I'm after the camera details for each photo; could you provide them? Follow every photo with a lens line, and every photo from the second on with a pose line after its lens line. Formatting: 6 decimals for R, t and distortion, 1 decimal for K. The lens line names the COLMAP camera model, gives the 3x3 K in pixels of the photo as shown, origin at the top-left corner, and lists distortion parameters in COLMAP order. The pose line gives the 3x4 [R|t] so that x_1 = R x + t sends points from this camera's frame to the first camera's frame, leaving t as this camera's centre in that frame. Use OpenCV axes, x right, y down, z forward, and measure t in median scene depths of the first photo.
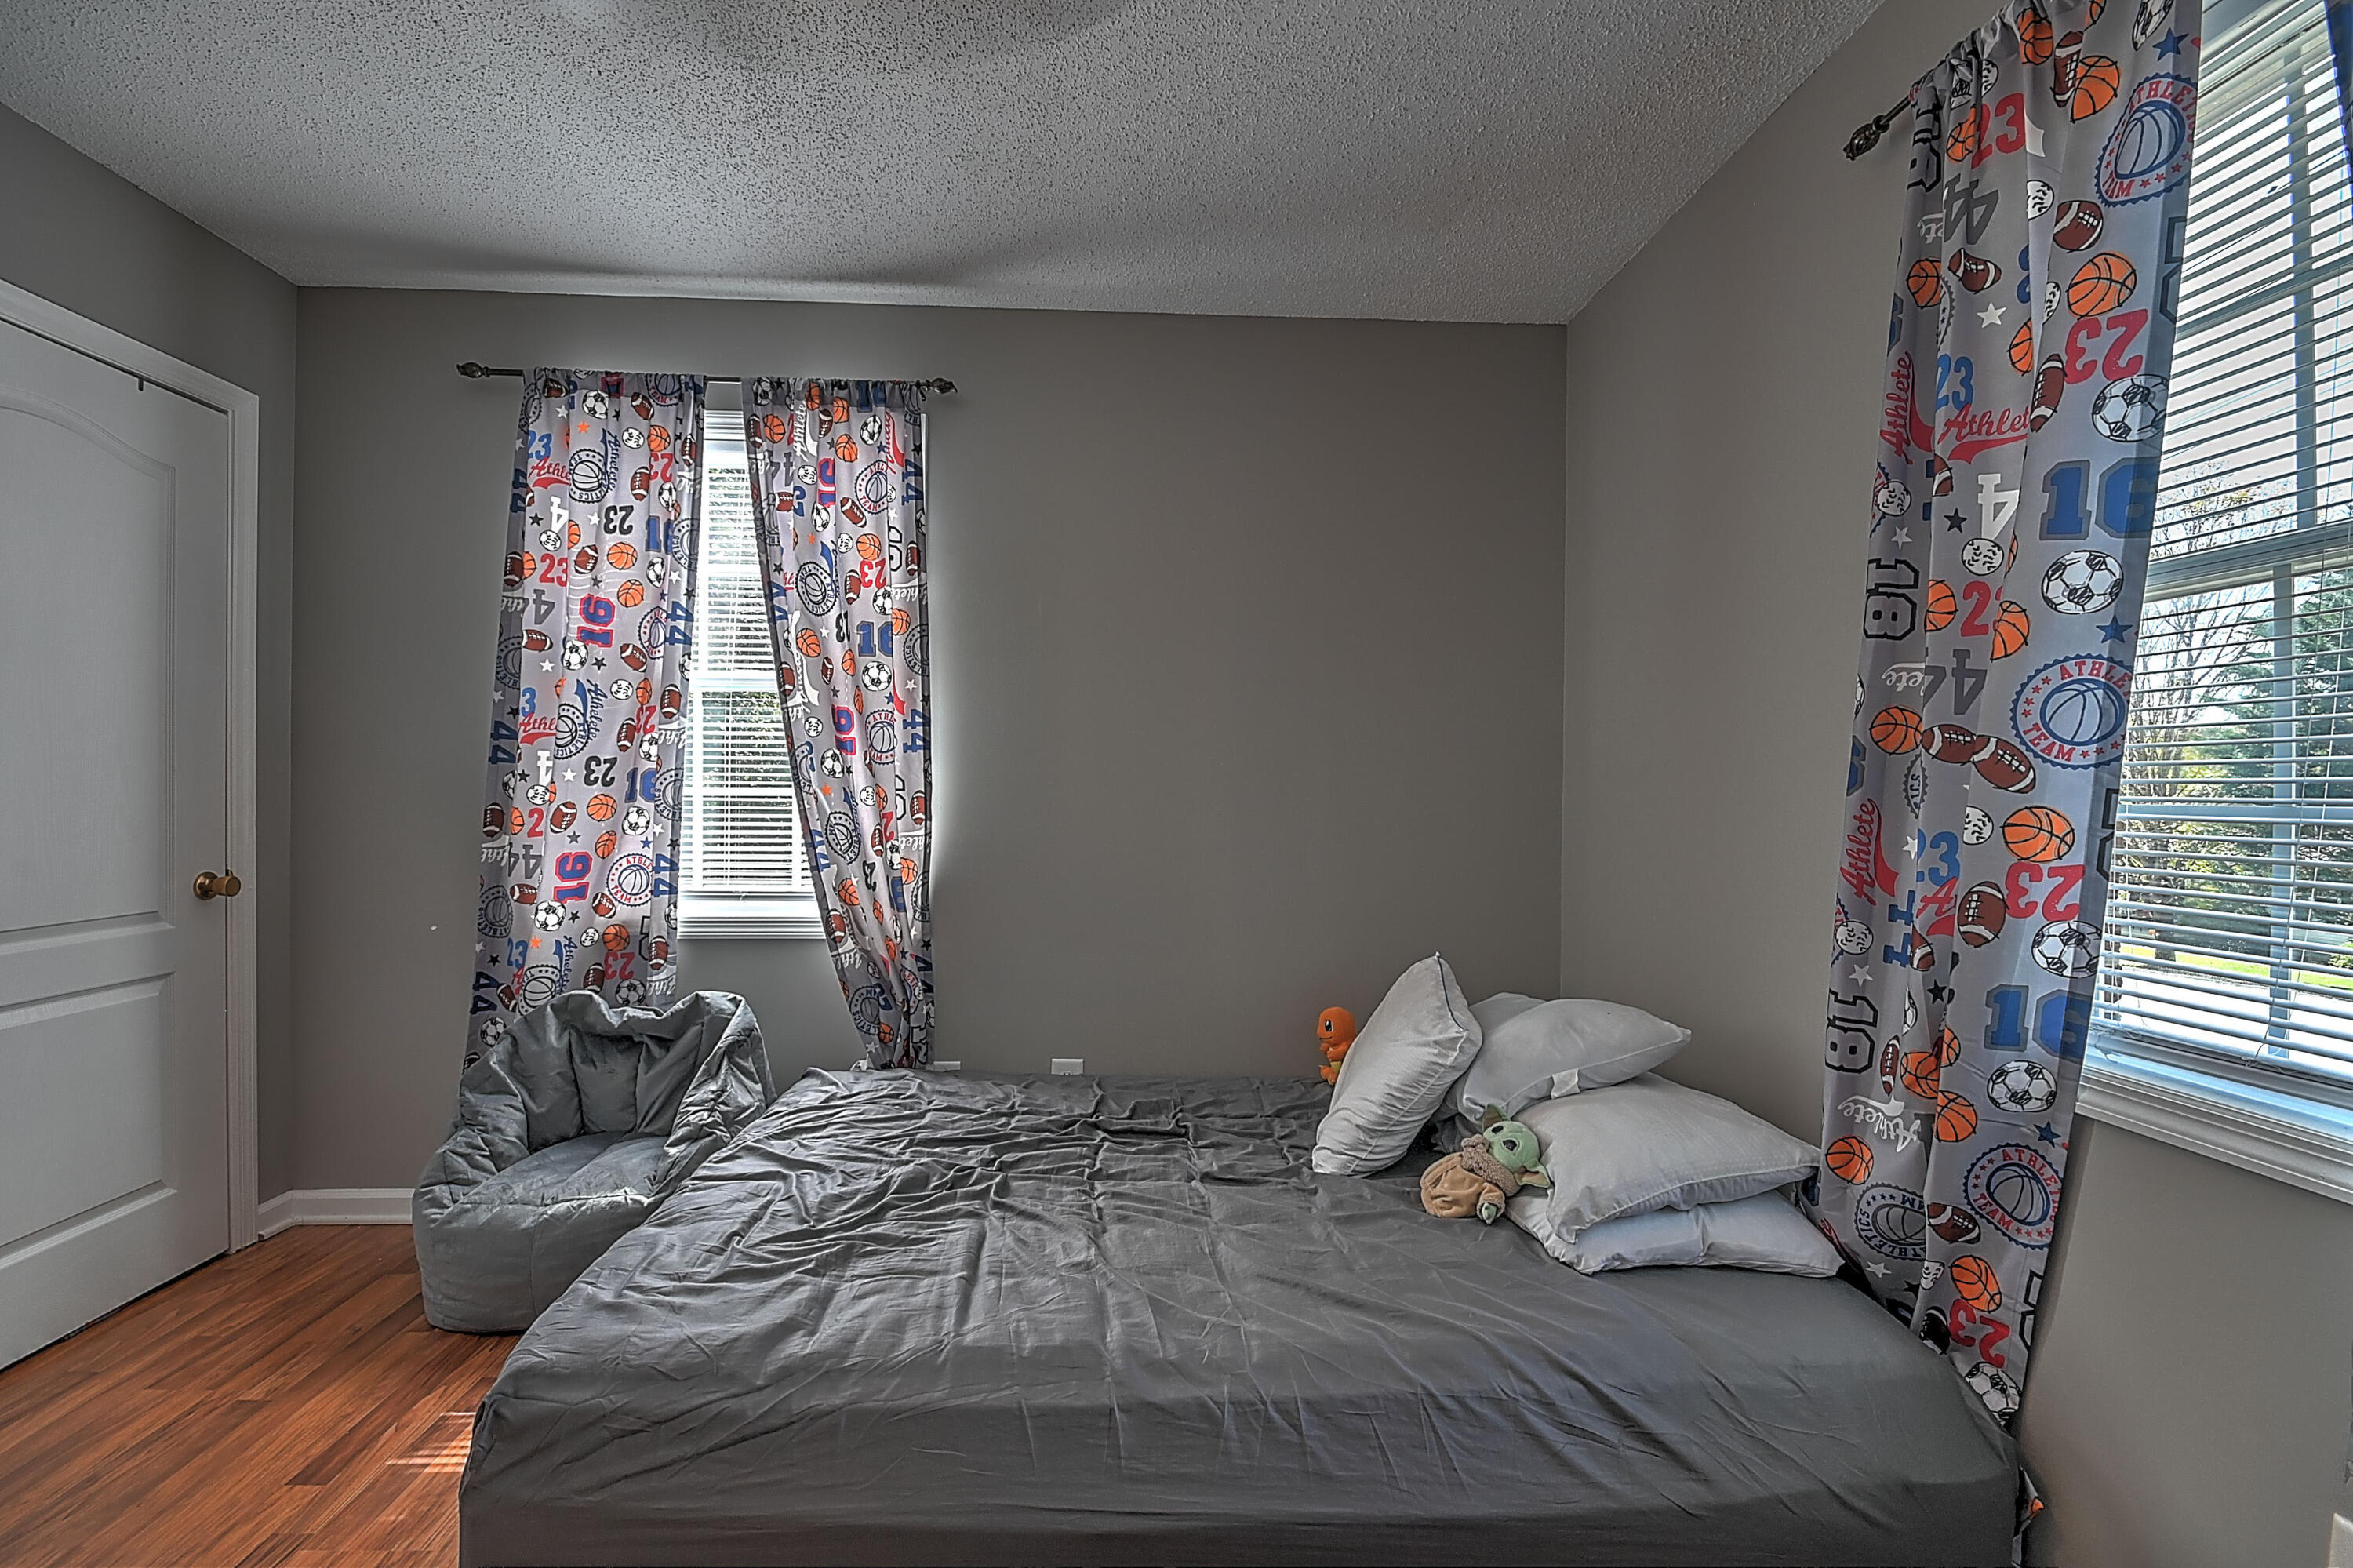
lens RADIAL K [[1041.0, 0, 1170.2], [0, 1041.0, 794.9], [0, 0, 1]] dist [0.003746, -0.007968]
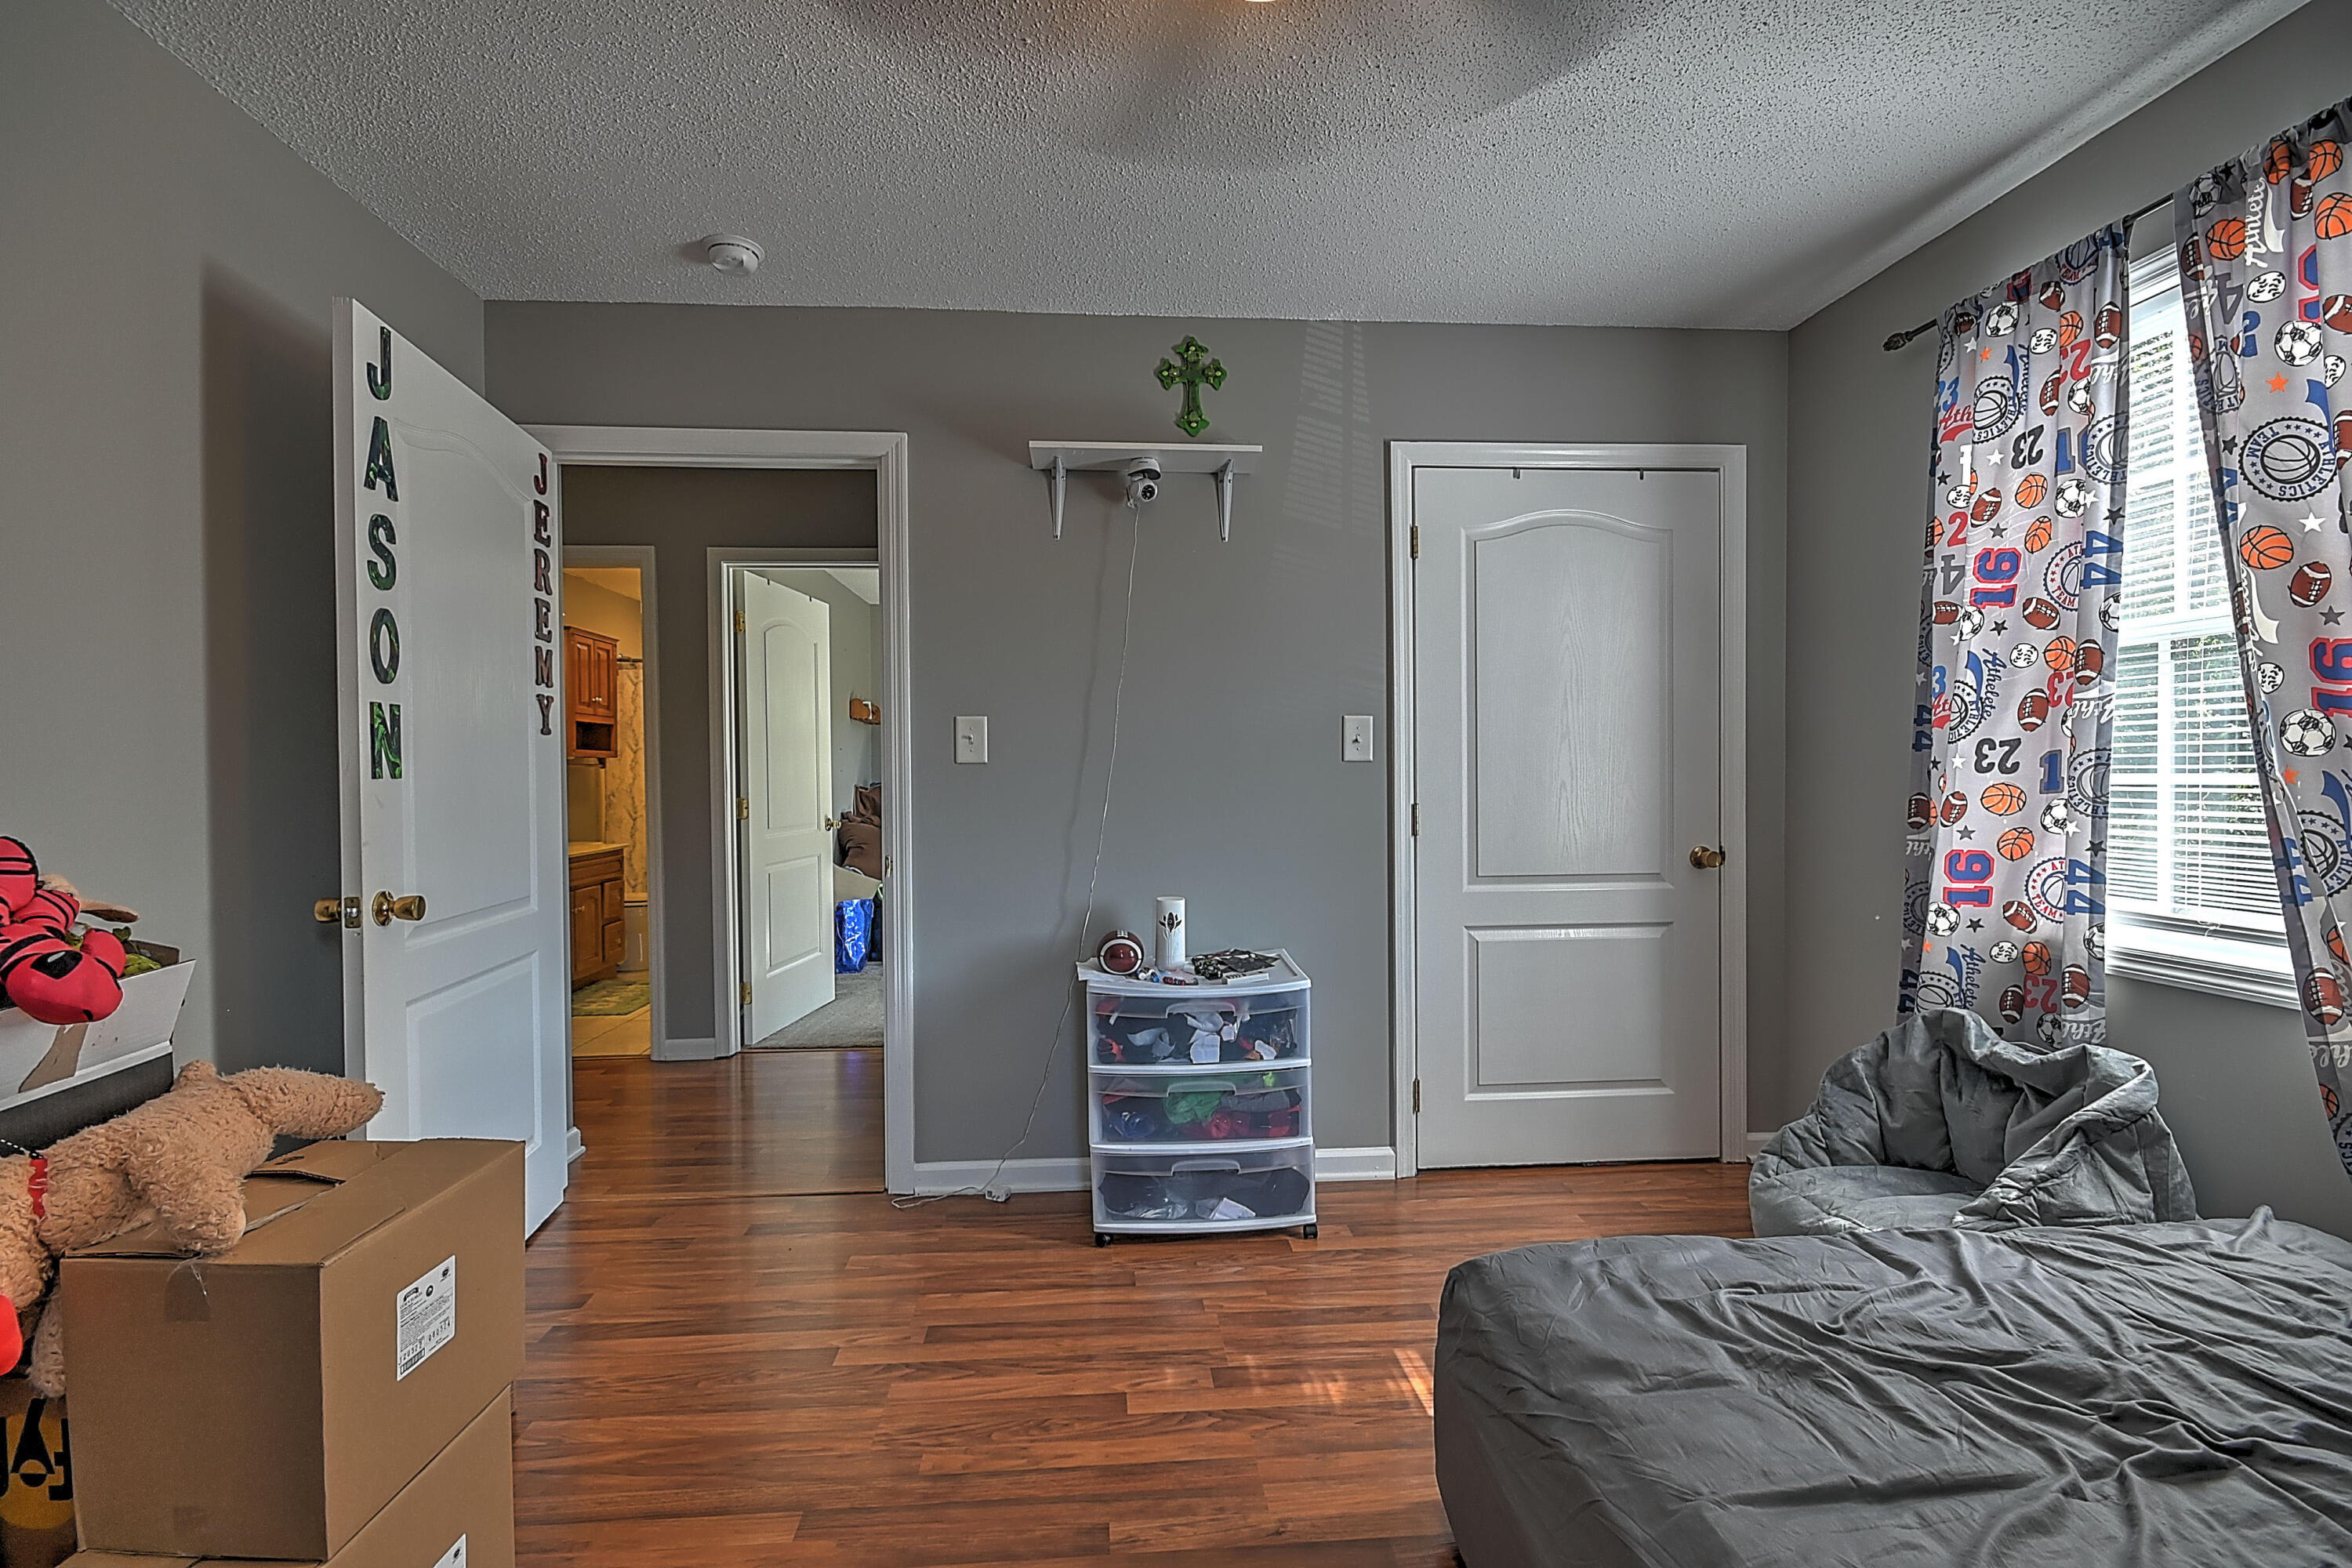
lens RADIAL K [[1040.5, 0, 1162.1], [0, 1040.5, 792.5], [0, 0, 1]] dist [0.003746, -0.007968]
pose [[0.016107, 0.008505, -0.999834, 0.281349], [0.001187, 0.999963, 0.008526, -0.001100], [0.999870, -0.001324, 0.016097, 0.307656]]
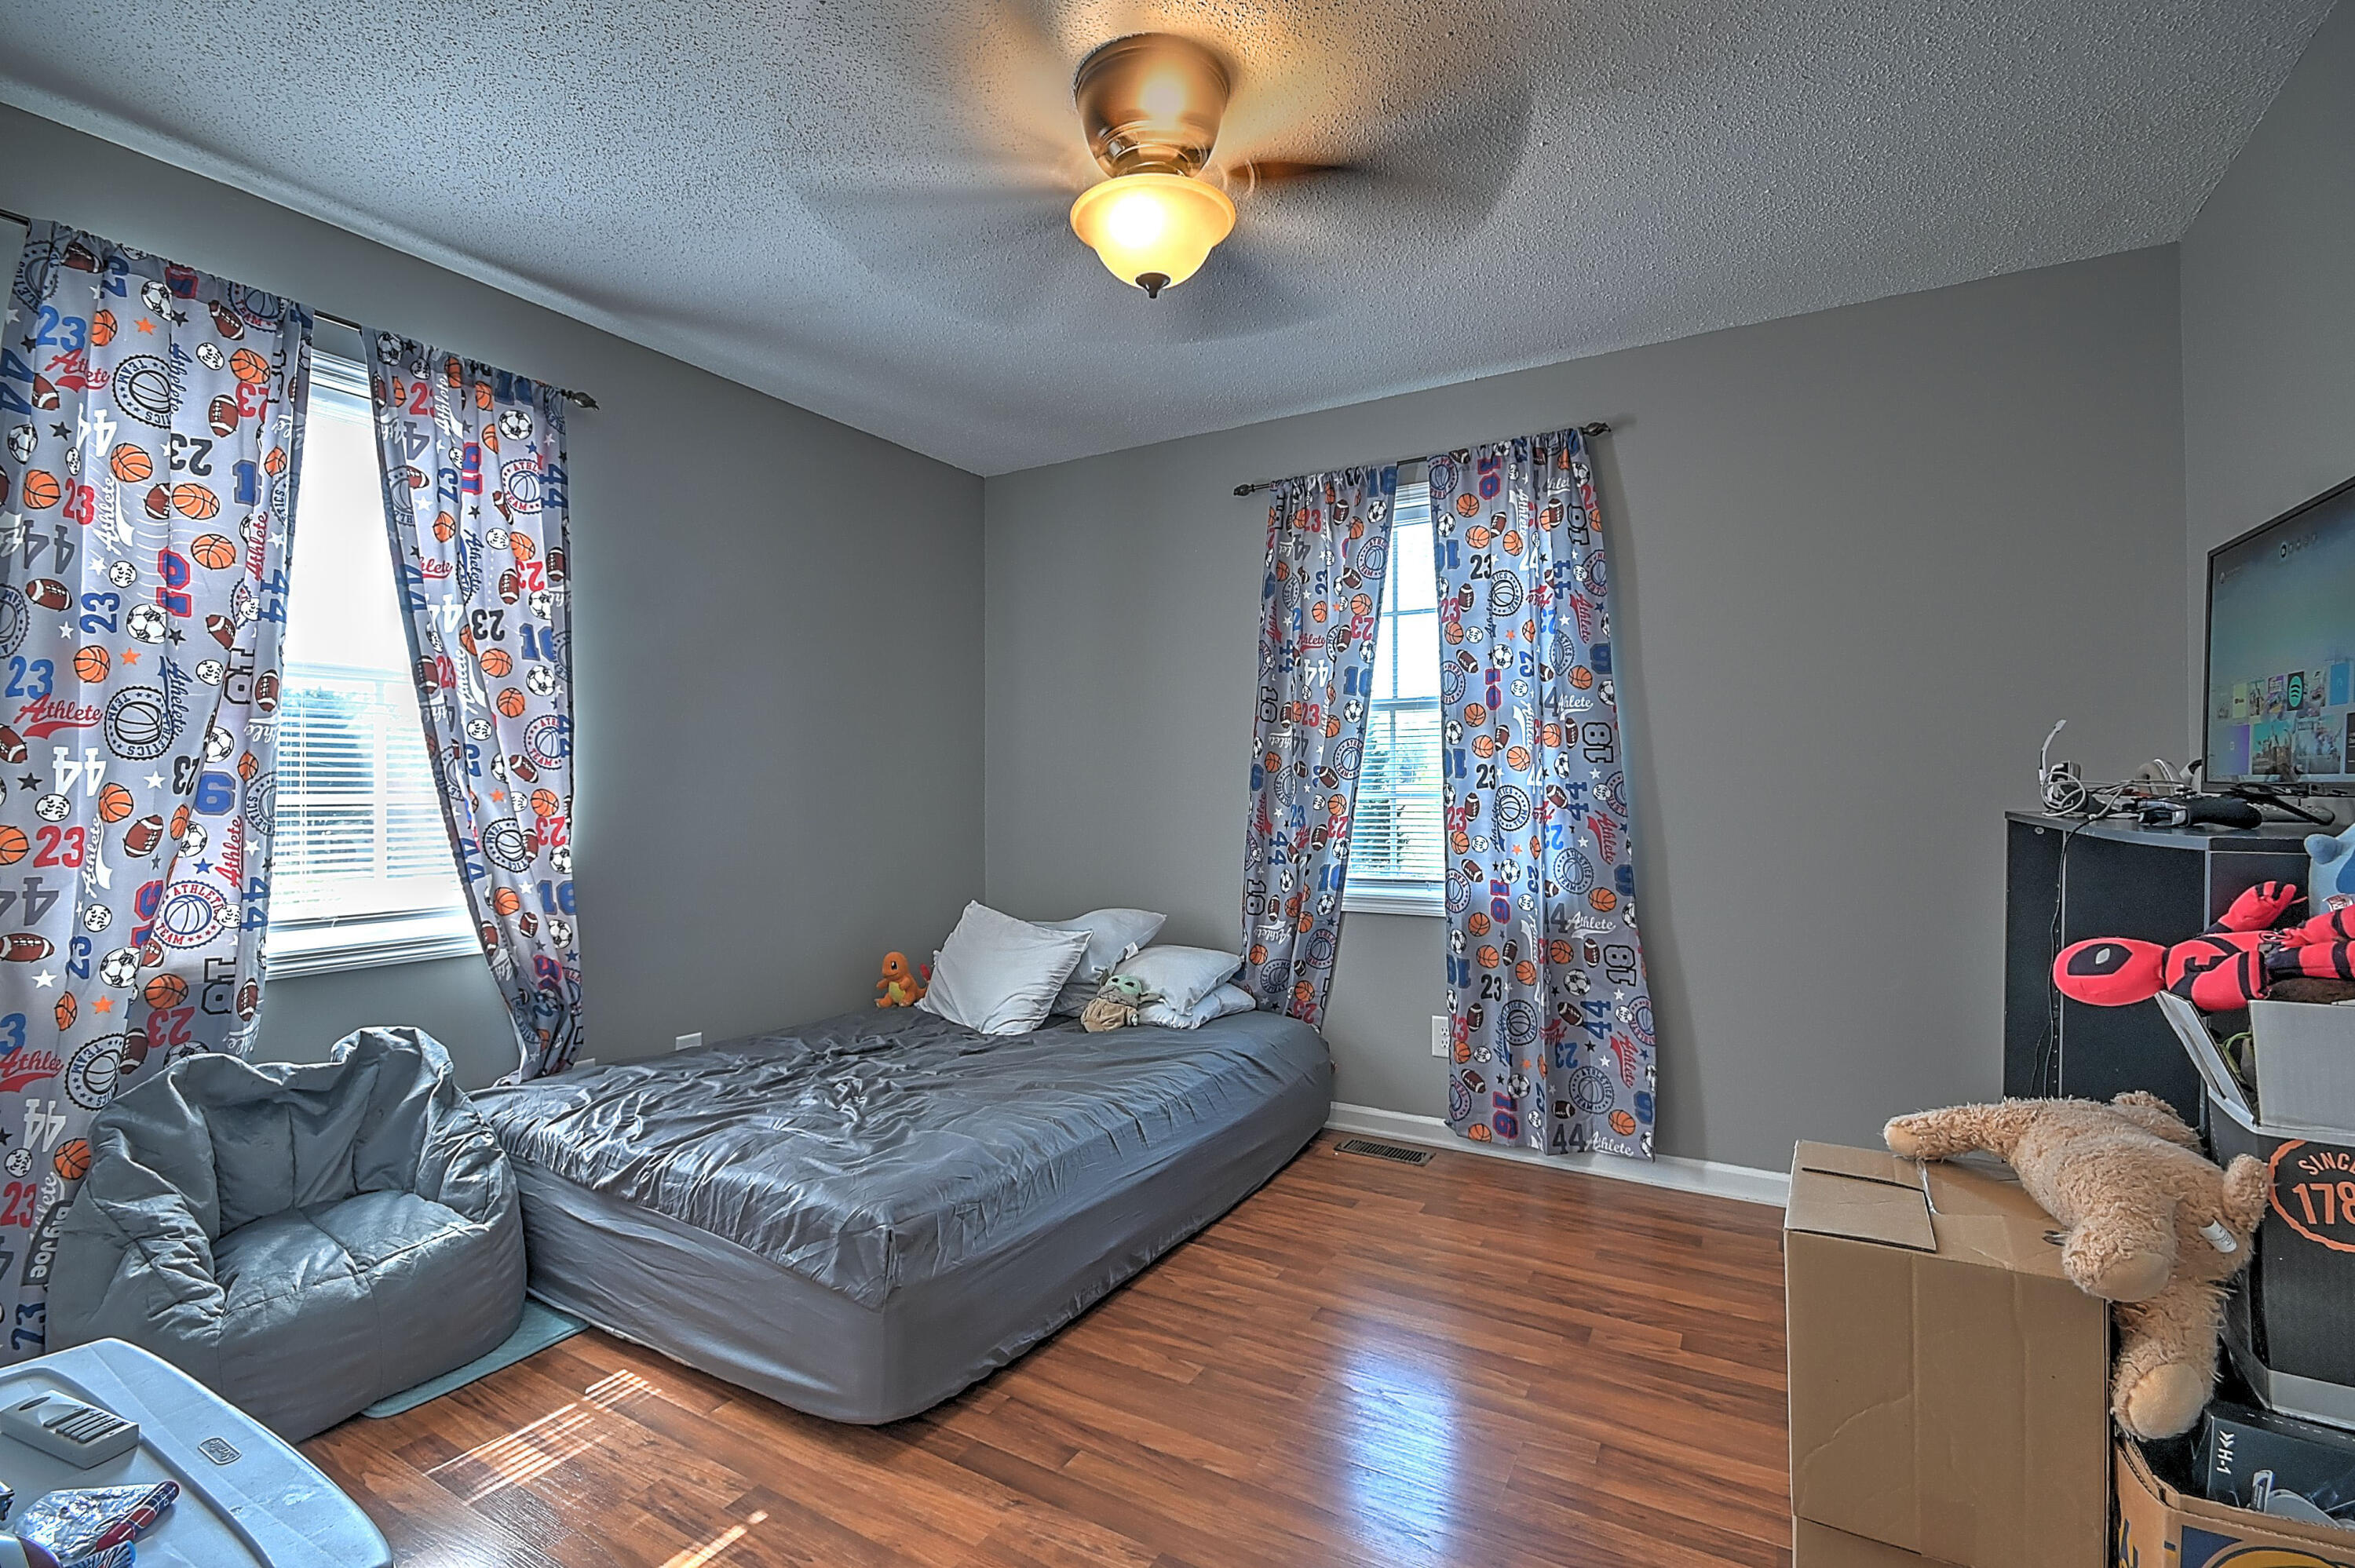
lens RADIAL K [[1041.7, 0, 1171.0], [0, 1041.7, 798.1], [0, 0, 1]] dist [0.003746, -0.007968]
pose [[0.550081, -0.014012, 0.834994, -0.784955], [0.011579, 0.999891, 0.009151, -0.004327], [-0.835031, 0.004634, 0.550184, -0.045442]]
